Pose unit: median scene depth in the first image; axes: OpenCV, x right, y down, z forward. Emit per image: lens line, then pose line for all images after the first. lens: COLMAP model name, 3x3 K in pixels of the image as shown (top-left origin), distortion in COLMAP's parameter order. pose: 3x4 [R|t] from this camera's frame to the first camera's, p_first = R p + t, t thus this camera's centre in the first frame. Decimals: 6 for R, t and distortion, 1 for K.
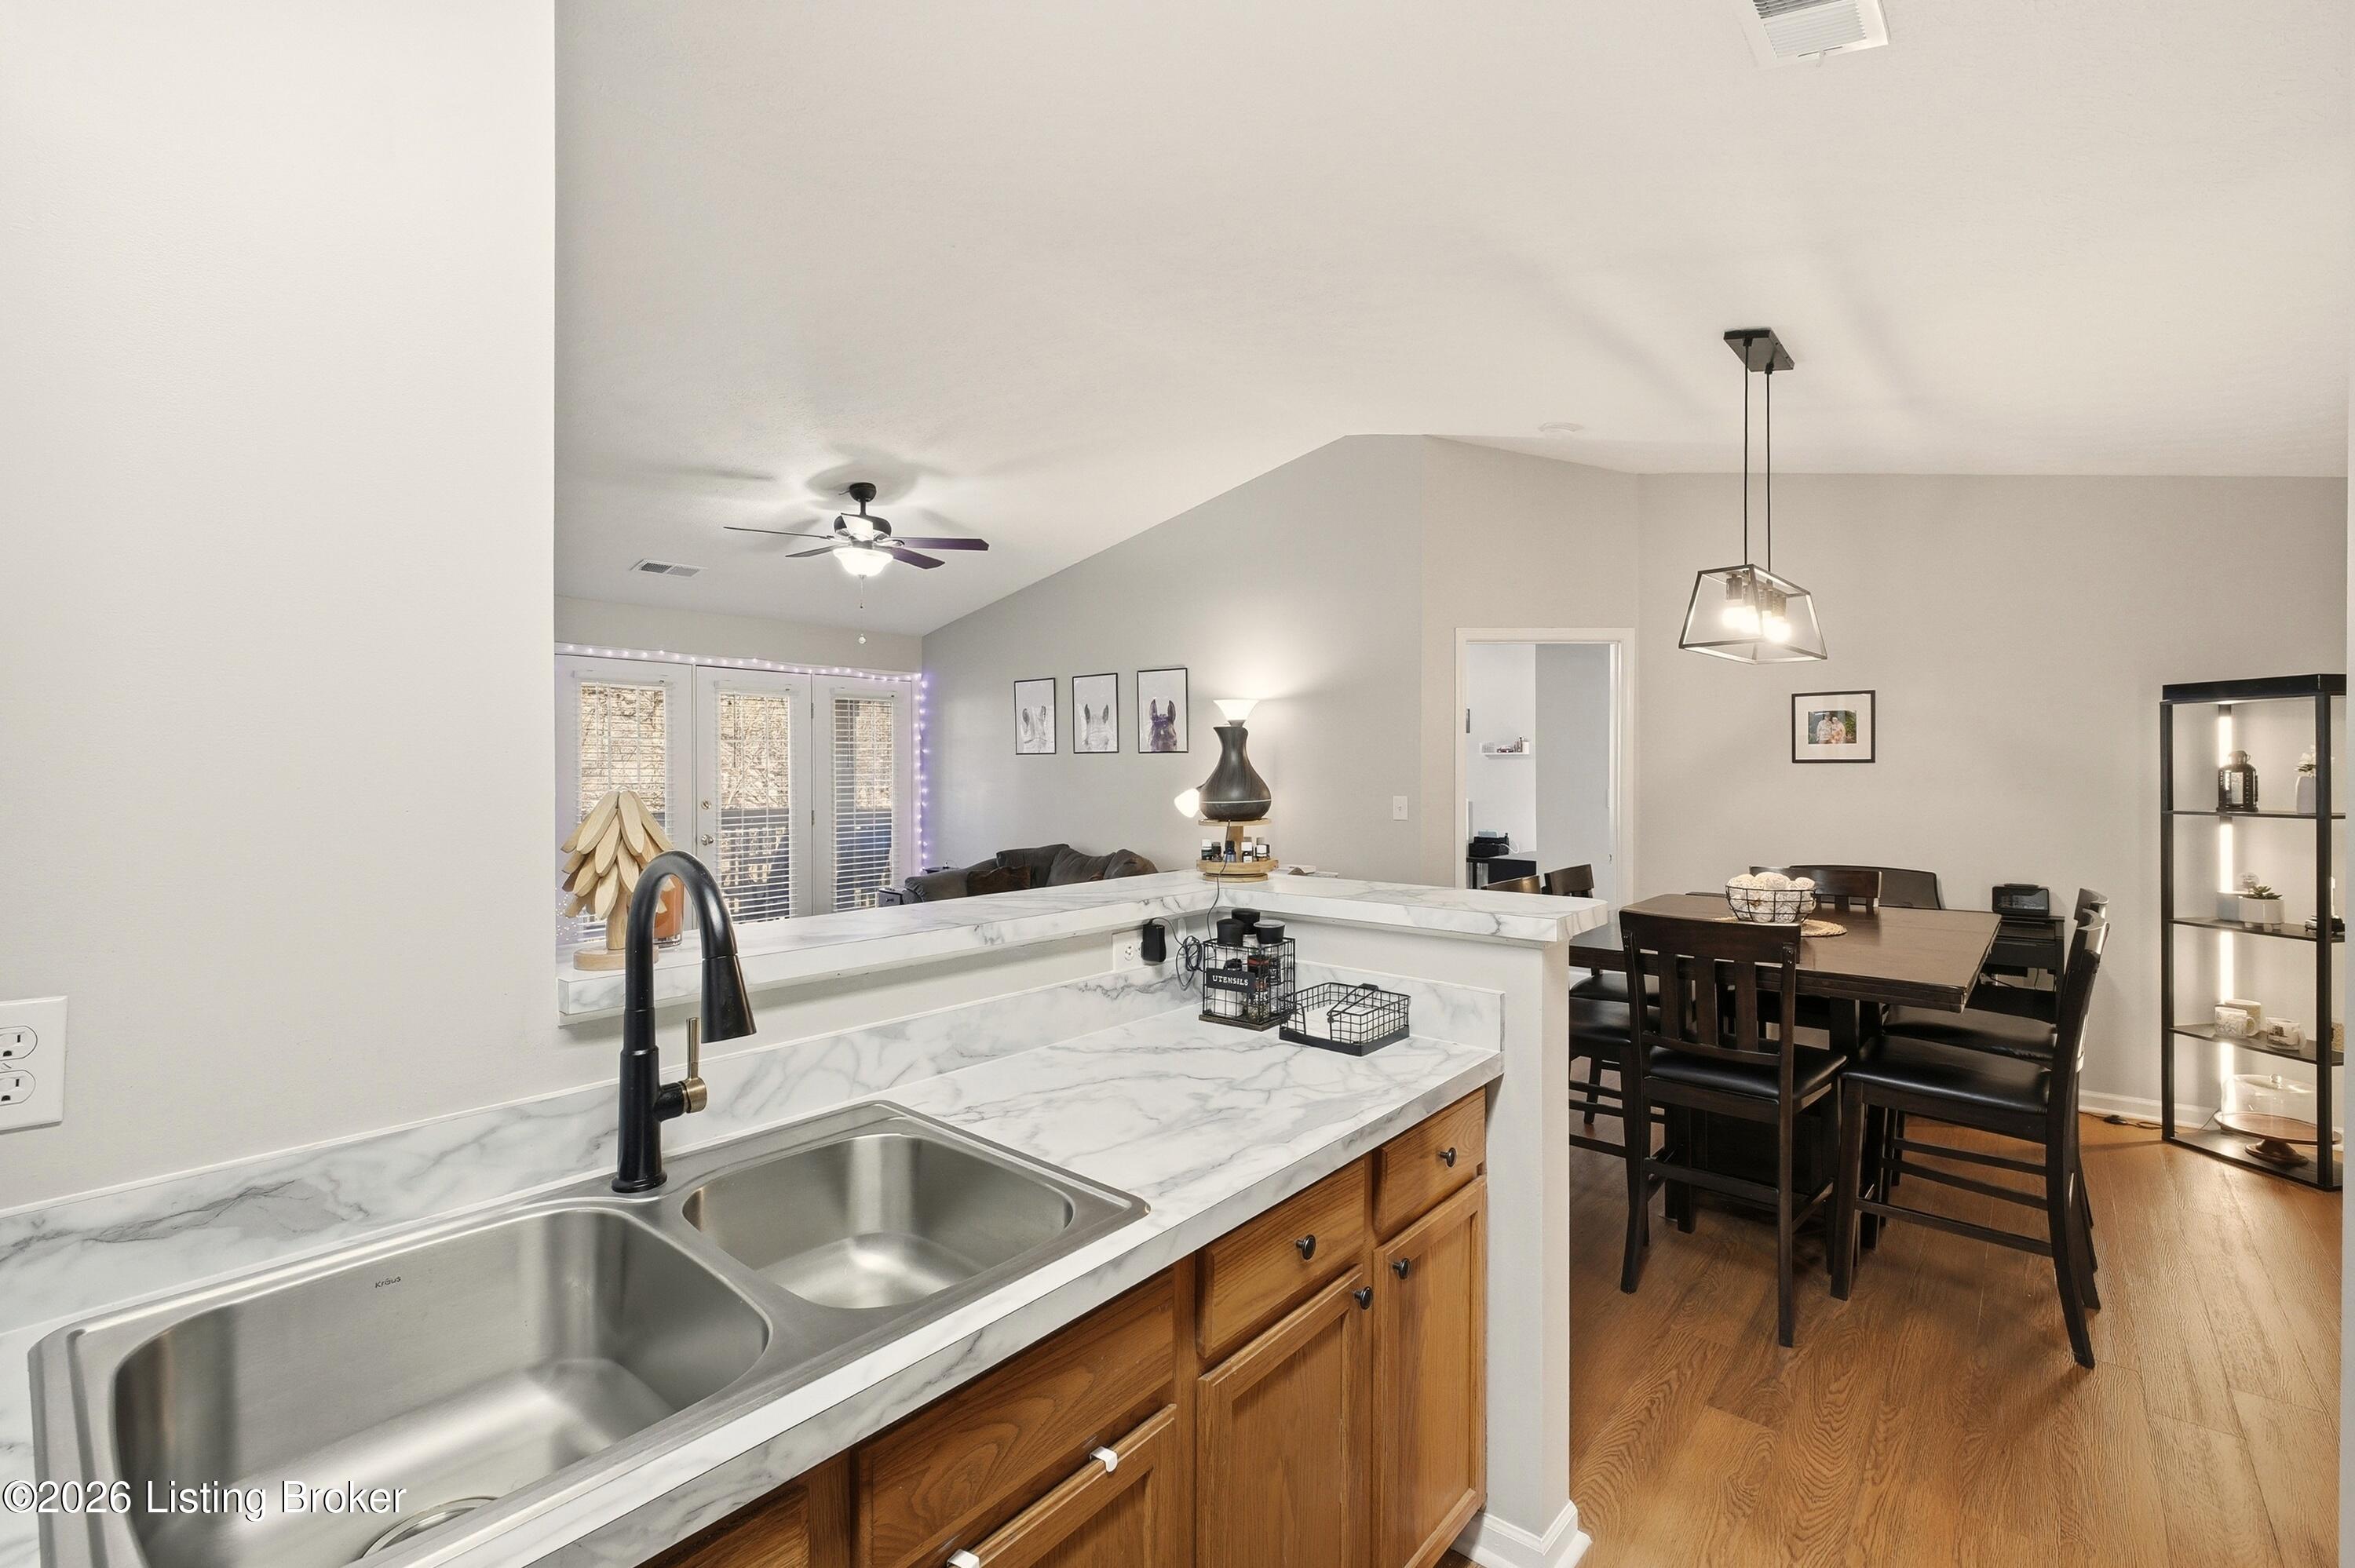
lens RADIAL K [[1017.0, 0, 1177.9], [0, 1017.0, 771.9], [0, 0, 1]] dist [-0.005790, 0.000667]
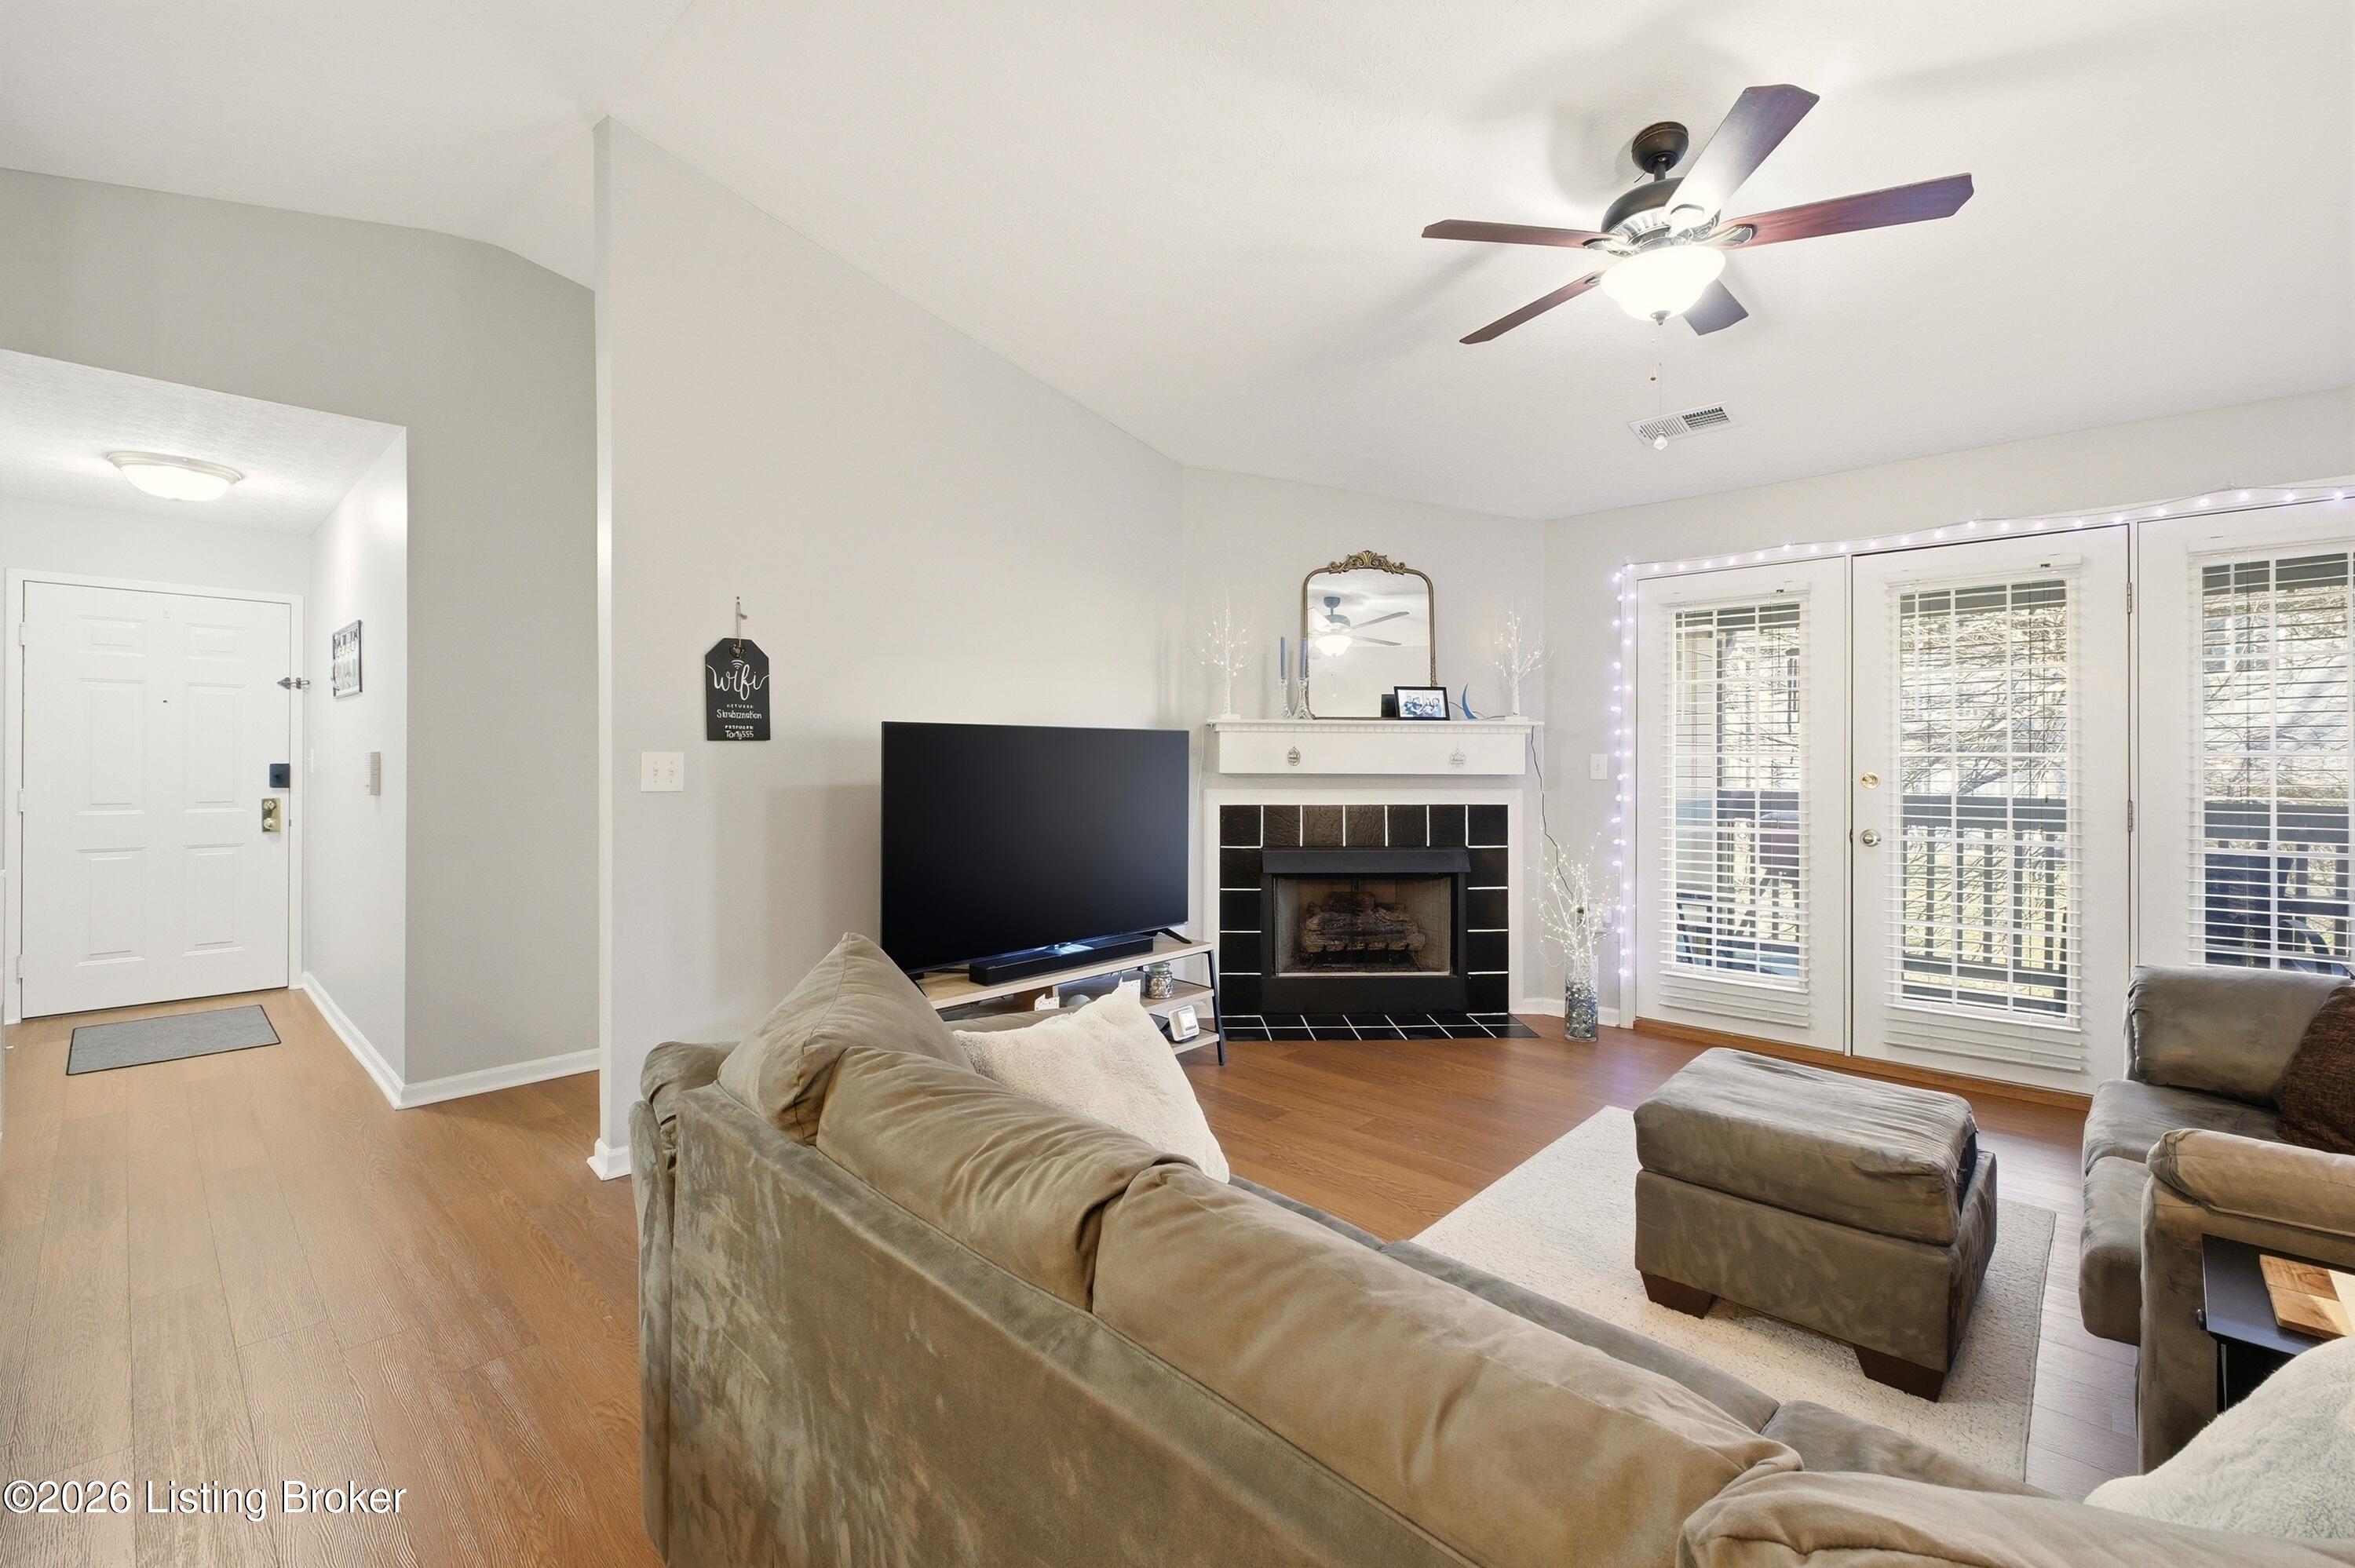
lens RADIAL K [[977.0, 0, 1187.2], [0, 977.0, 759.5], [0, 0, 1]] dist [-0.009678, -0.000367]
pose [[-0.042428, -0.000428, -0.999099, 0.252891], [-0.008179, 0.999967, -0.000081, 0.042841], [0.999066, 0.008168, -0.042430, 1.125906]]
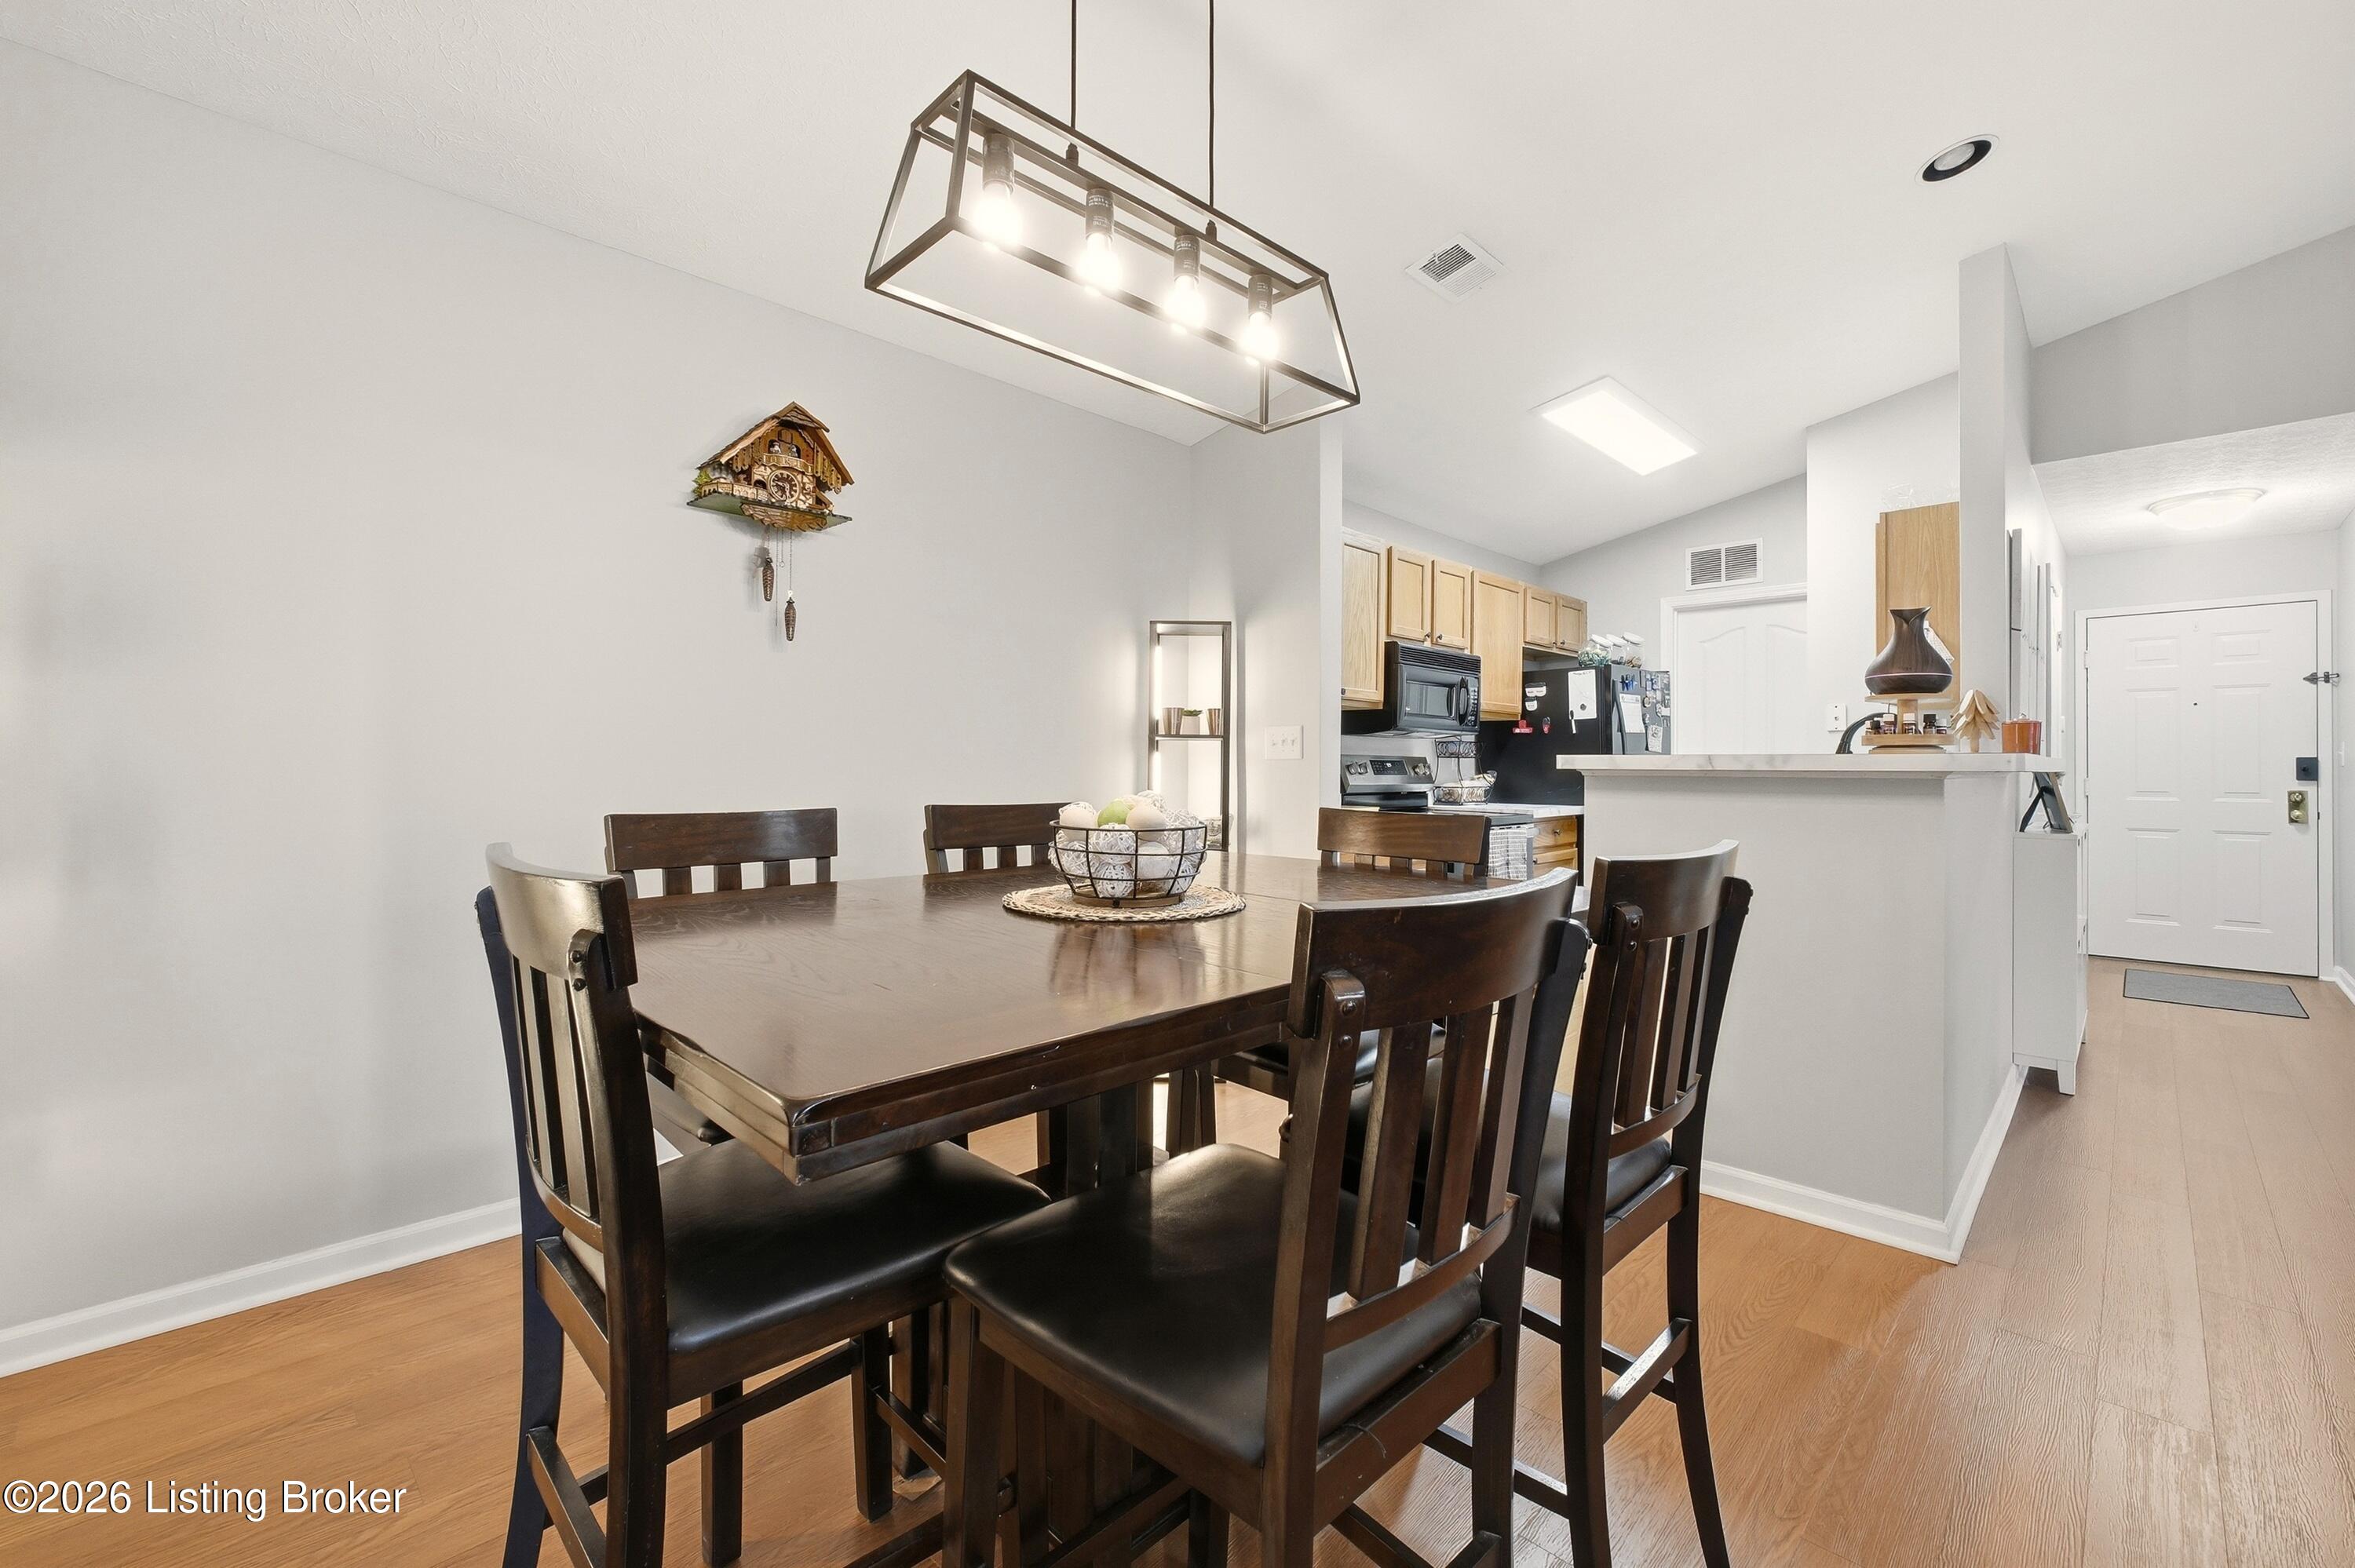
lens RADIAL K [[1011.1, 0, 1186.2], [0, 1011.1, 764.7], [0, 0, 1]] dist [-0.003747, -0.000611]
pose [[-0.998017, -0.001891, 0.062920, 0.467669], [-0.002133, 0.999991, -0.003786, 0.079367], [-0.062912, -0.003913, -0.998011, 1.341677]]
